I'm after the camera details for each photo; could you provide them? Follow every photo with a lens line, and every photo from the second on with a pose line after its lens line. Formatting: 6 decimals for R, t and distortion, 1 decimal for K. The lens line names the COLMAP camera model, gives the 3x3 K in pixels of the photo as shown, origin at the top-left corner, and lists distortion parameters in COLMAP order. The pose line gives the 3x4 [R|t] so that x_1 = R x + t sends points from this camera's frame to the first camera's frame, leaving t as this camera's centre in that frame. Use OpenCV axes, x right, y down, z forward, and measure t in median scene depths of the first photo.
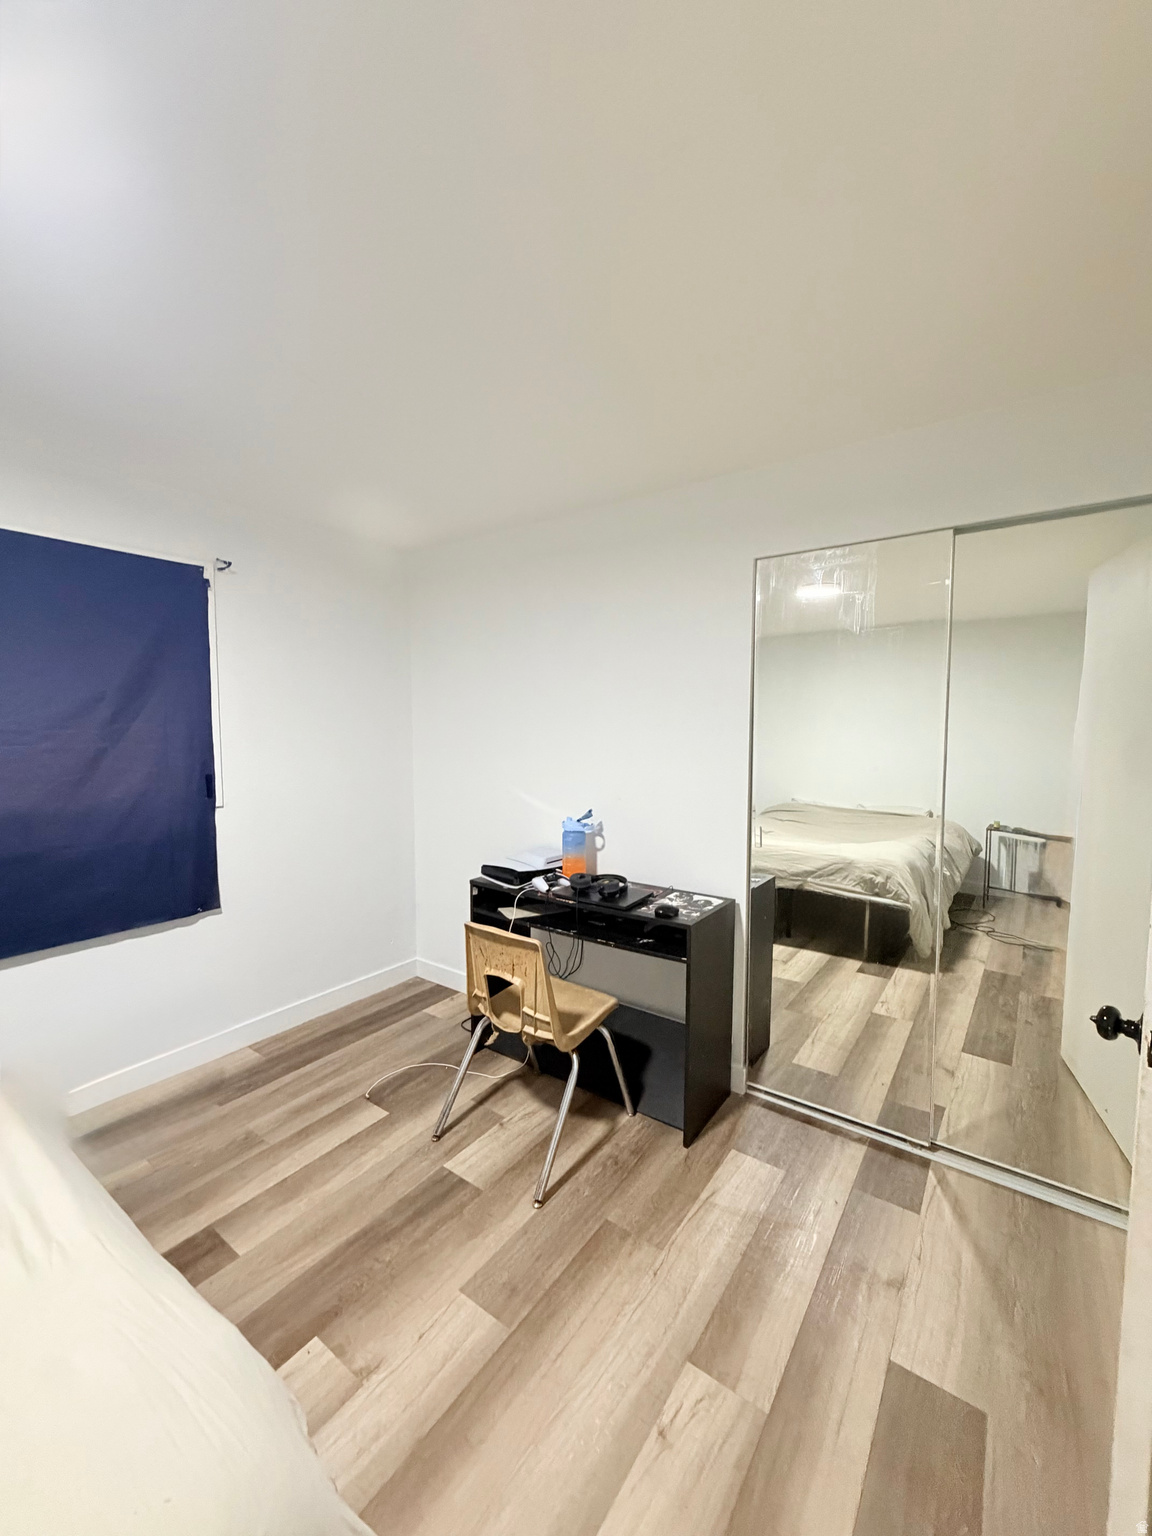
lens RADIAL K [[611.9, 0, 576.0], [0, 611.9, 768.0], [0, 0, 1]] dist [-0.001552, 0.000223]
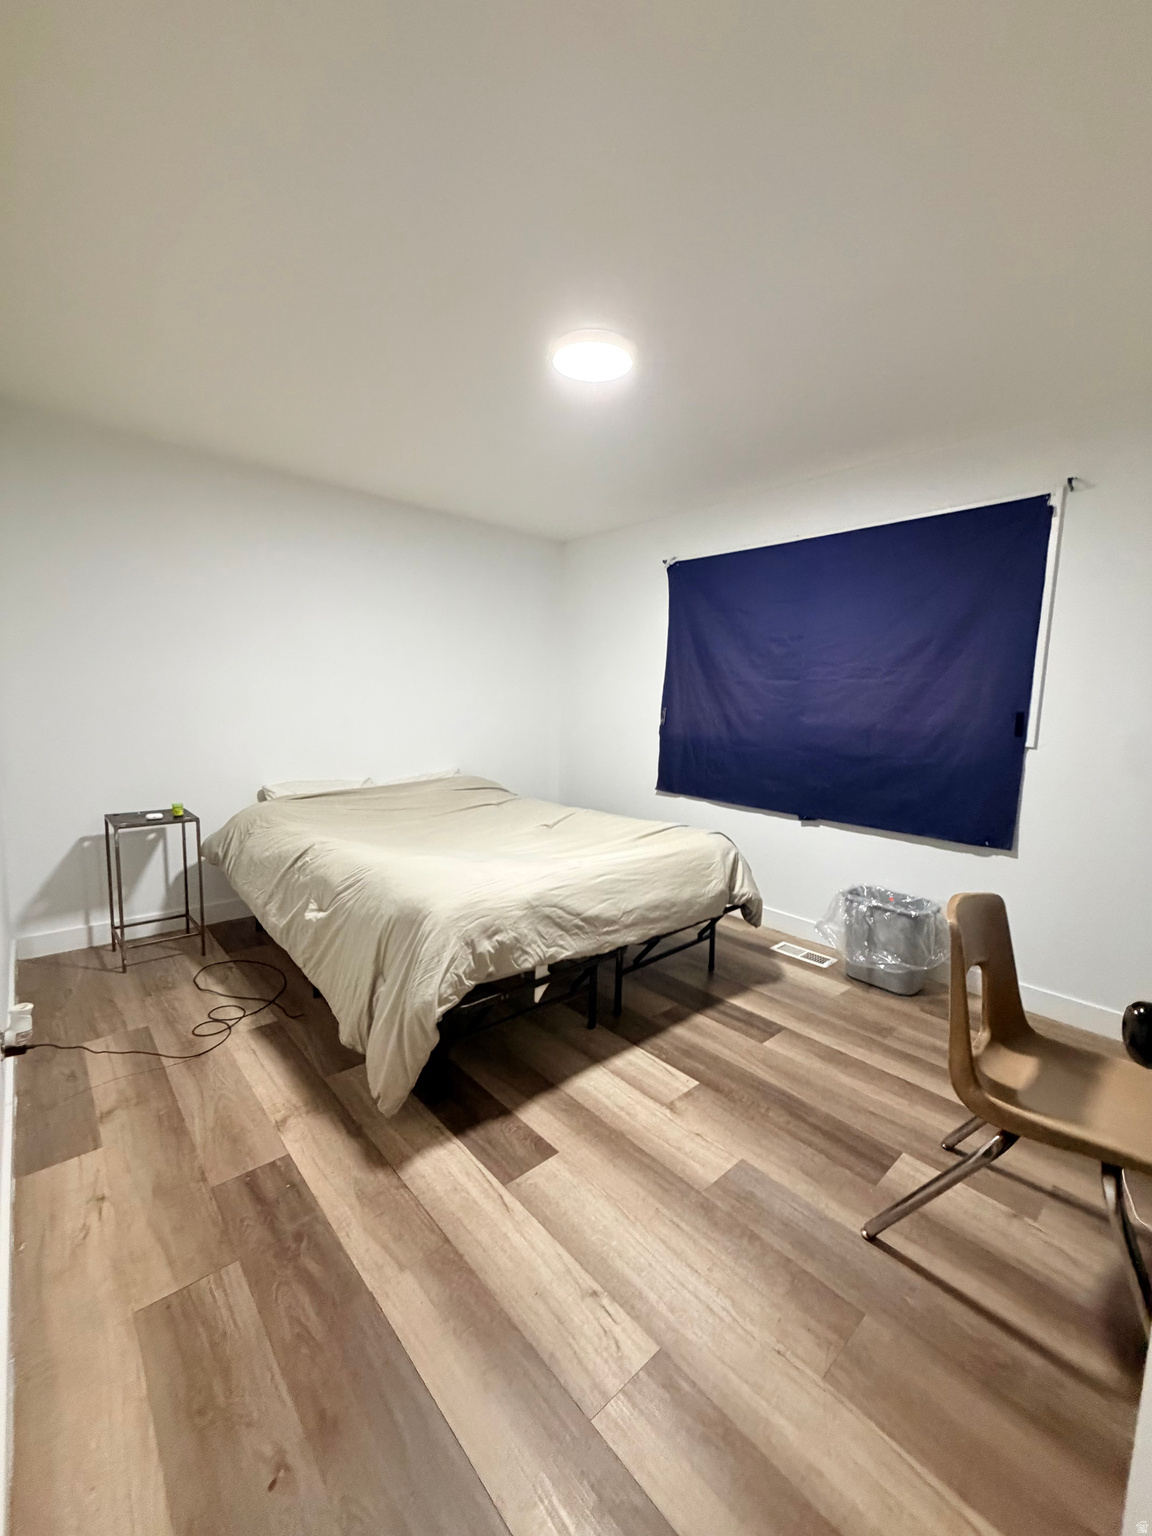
lens RADIAL K [[615.8, 0, 576.0], [0, 615.8, 768.0], [0, 0, 1]] dist [-0.000354, 0.000233]
pose [[-0.210097, 0.096287, -0.972928, 0.782212], [-0.102671, 0.987463, 0.119897, 0.081640], [0.972275, 0.125081, -0.197577, 0.787772]]
